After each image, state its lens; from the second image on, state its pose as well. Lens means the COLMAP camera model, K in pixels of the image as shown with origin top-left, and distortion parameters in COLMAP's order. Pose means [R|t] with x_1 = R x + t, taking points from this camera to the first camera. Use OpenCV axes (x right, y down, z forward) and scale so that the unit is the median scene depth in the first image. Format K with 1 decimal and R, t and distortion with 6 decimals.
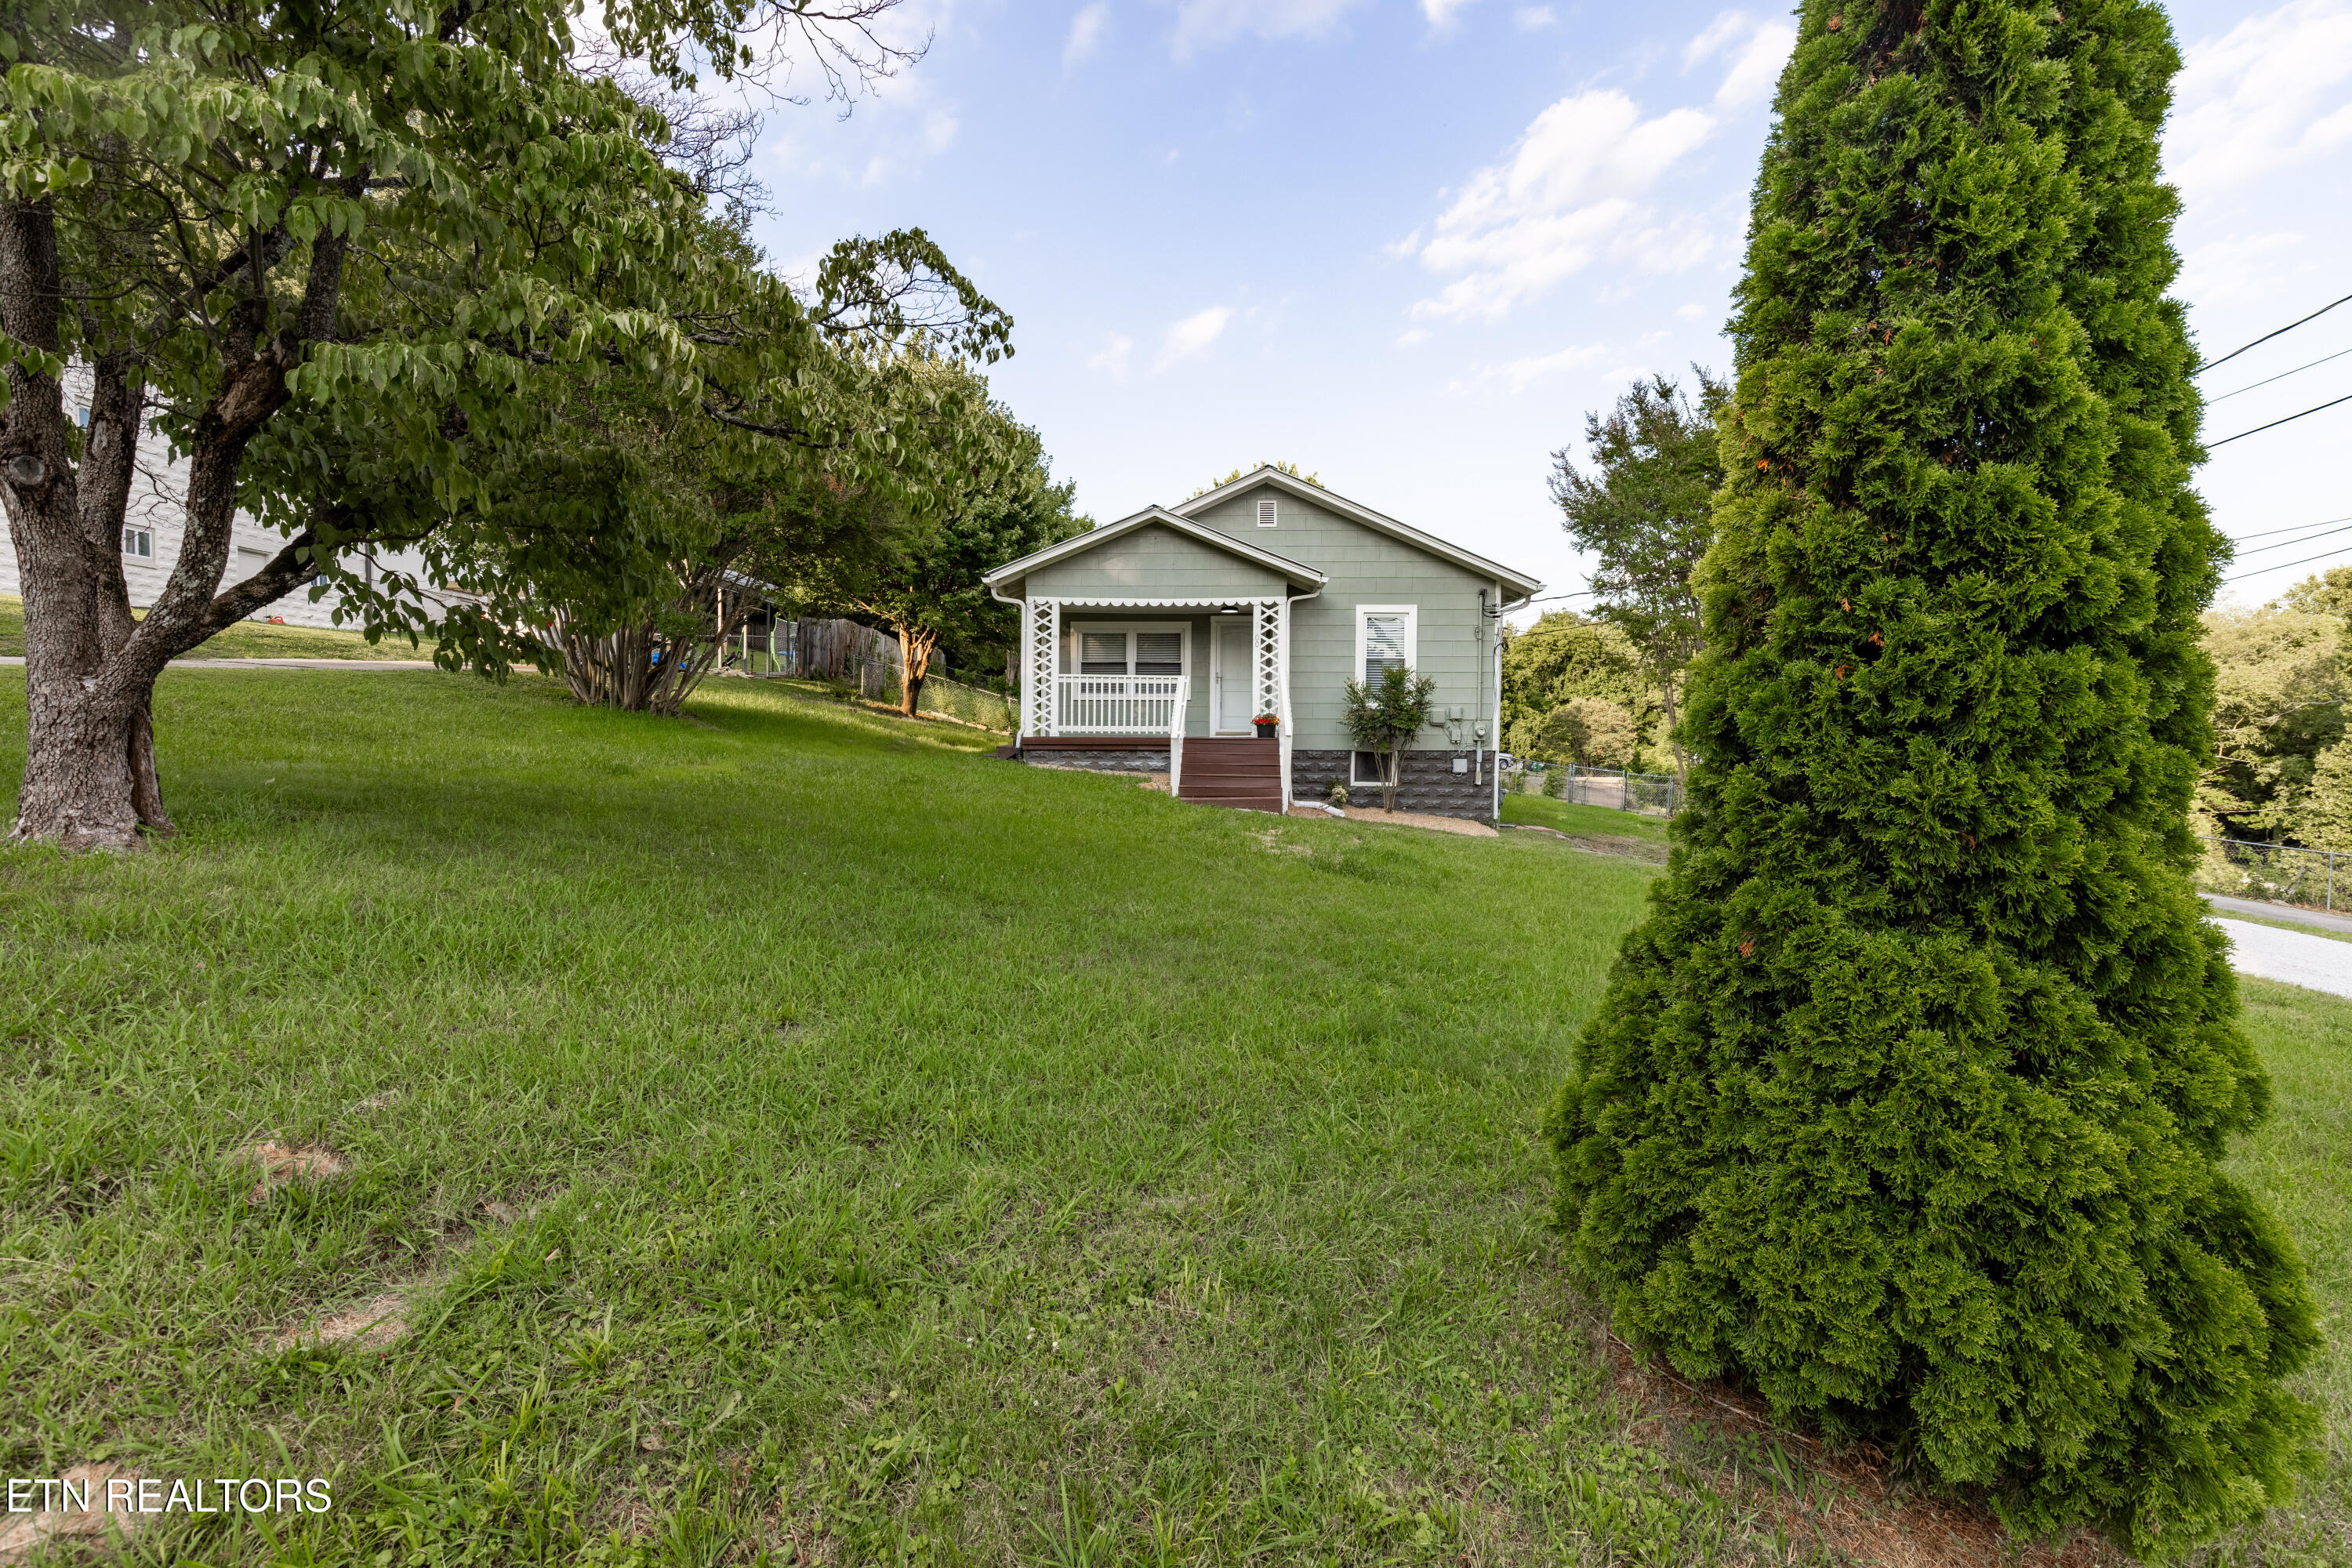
lens RADIAL K [[1148.6, 0, 1168.1], [0, 1148.6, 785.7], [0, 0, 1]] dist [0.001364, -0.000778]
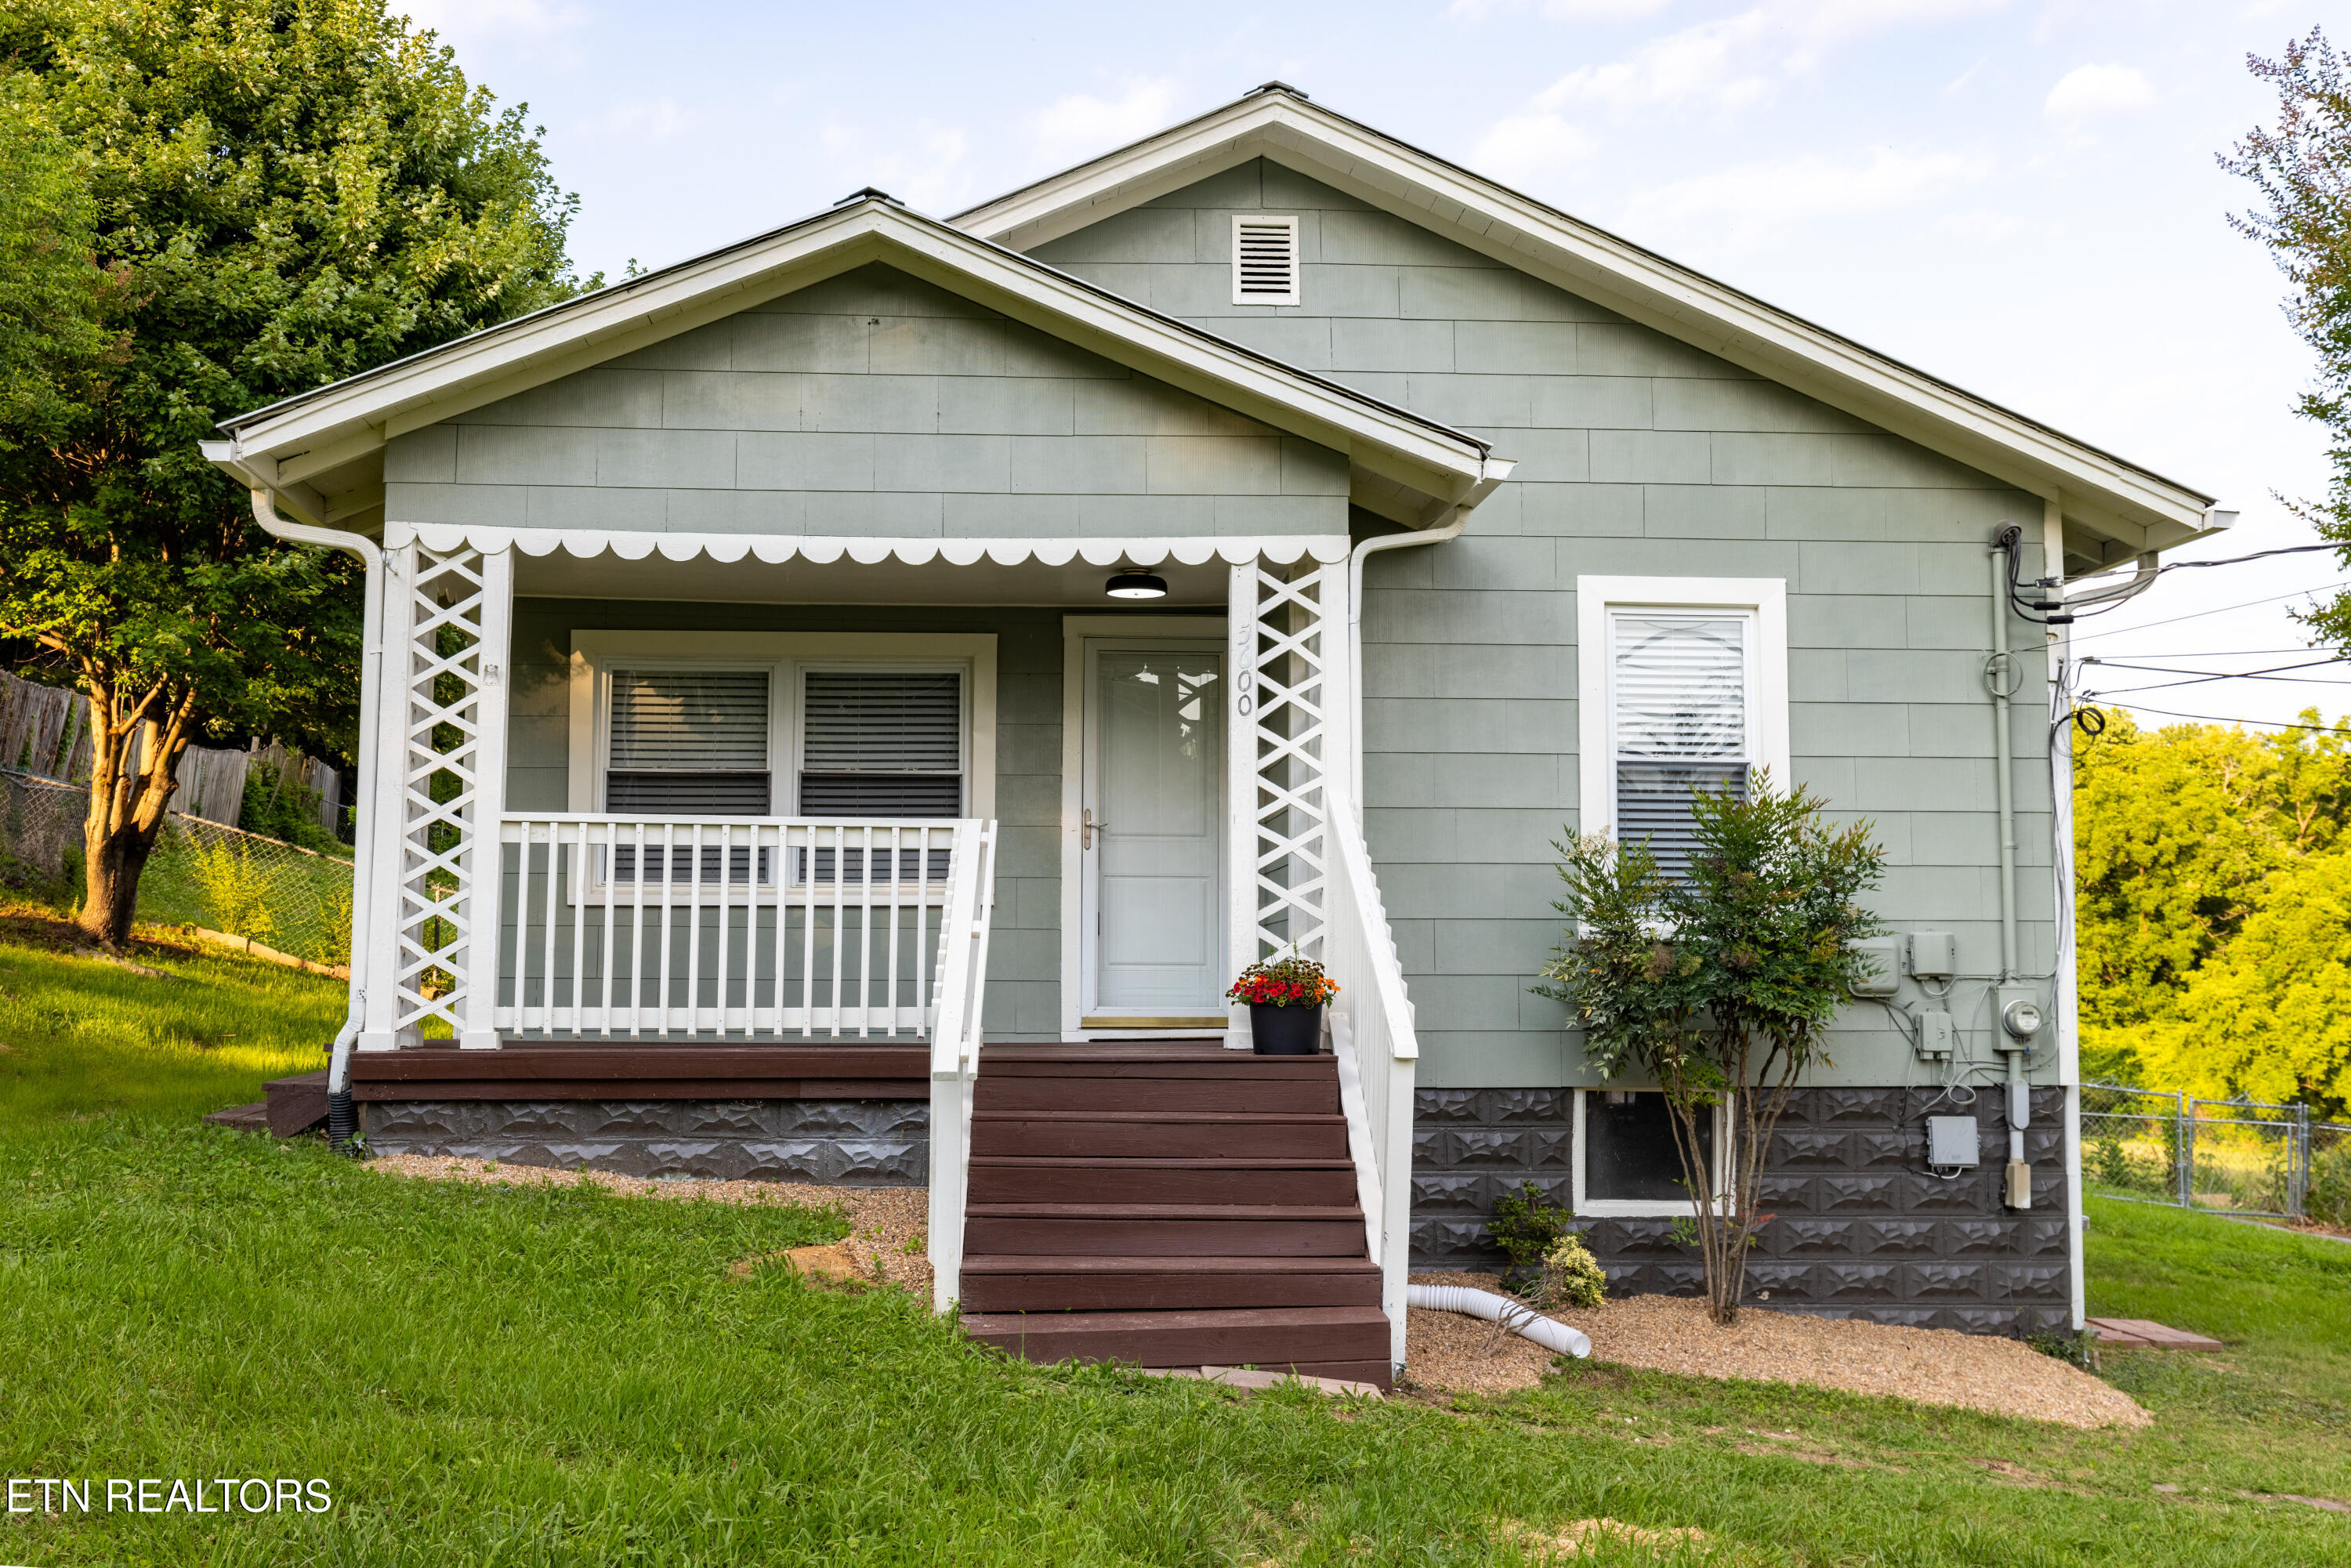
lens RADIAL K [[2168.8, 0, 1133.7], [0, 2168.8, 784.1], [0, 0, 1]] dist [0.007614, 0.003936]
pose [[0.994058, 0.005716, 0.108698, -0.004803], [0.006920, 0.993282, -0.115516, -0.044476], [-0.108628, 0.115582, 0.987340, 0.487780]]
